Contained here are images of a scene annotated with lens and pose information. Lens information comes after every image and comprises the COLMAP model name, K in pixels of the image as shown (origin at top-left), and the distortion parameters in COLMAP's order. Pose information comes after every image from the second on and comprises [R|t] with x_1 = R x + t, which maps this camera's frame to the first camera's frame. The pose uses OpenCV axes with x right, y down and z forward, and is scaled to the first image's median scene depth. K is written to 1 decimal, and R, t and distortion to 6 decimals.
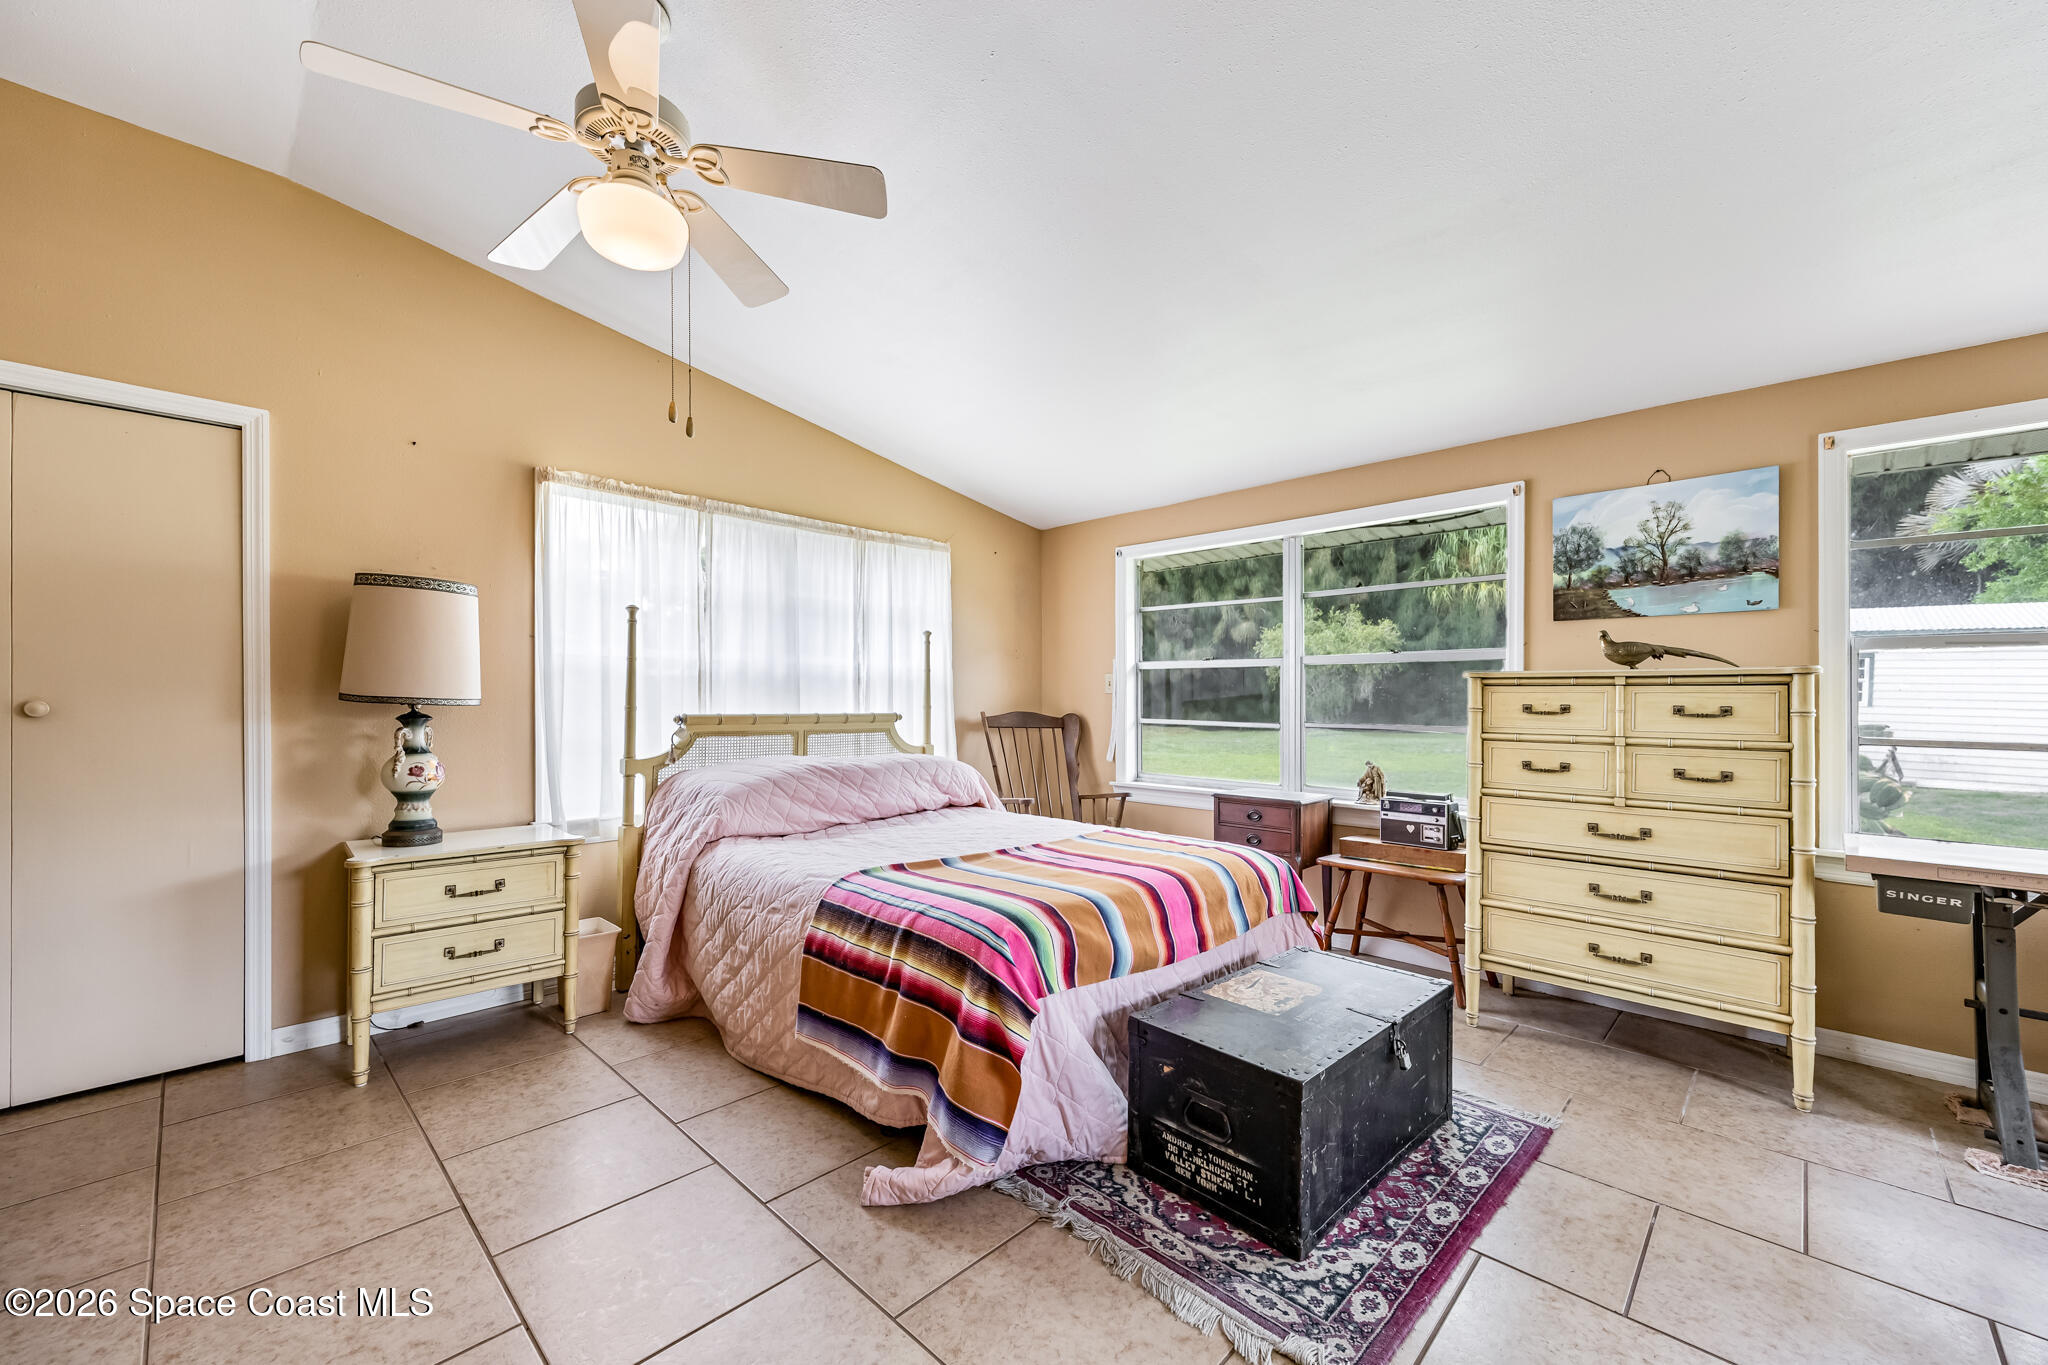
lens RADIAL K [[799.7, 0, 1018.7], [0, 799.7, 691.7], [0, 0, 1]] dist [-0.003271, 0.000438]
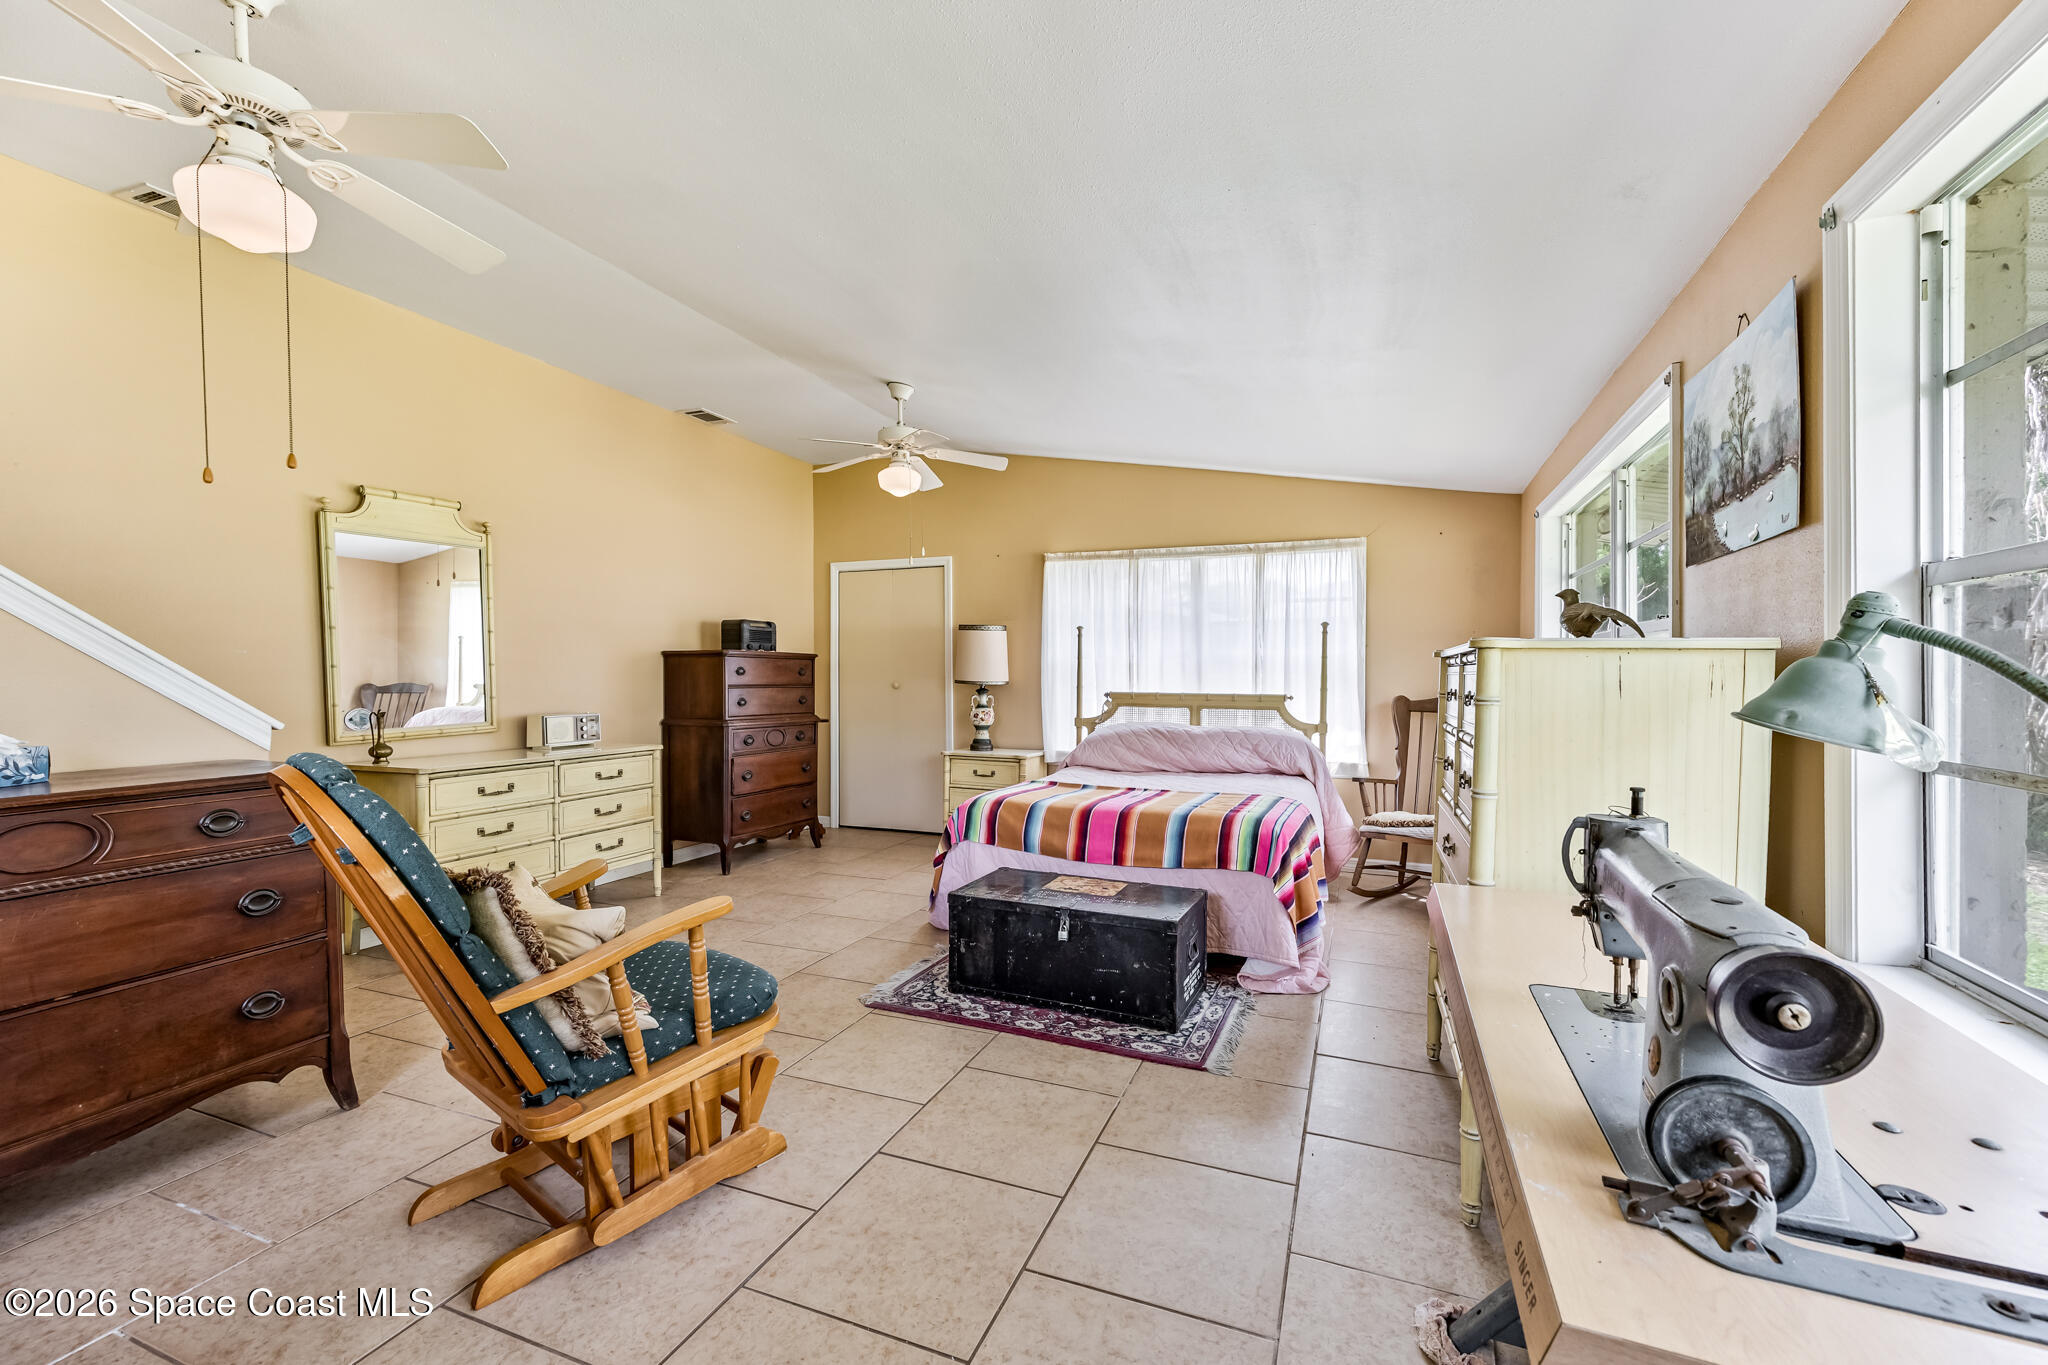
lens RADIAL K [[799.7, 0, 1024.7], [0, 799.7, 690.0], [0, 0, 1]] dist [-0.003271, 0.000438]
pose [[0.405498, 0.010433, -0.914036, 1.008435], [0.006646, 0.999875, 0.014362, 0.001373], [0.914072, -0.011898, 0.405378, 0.208167]]
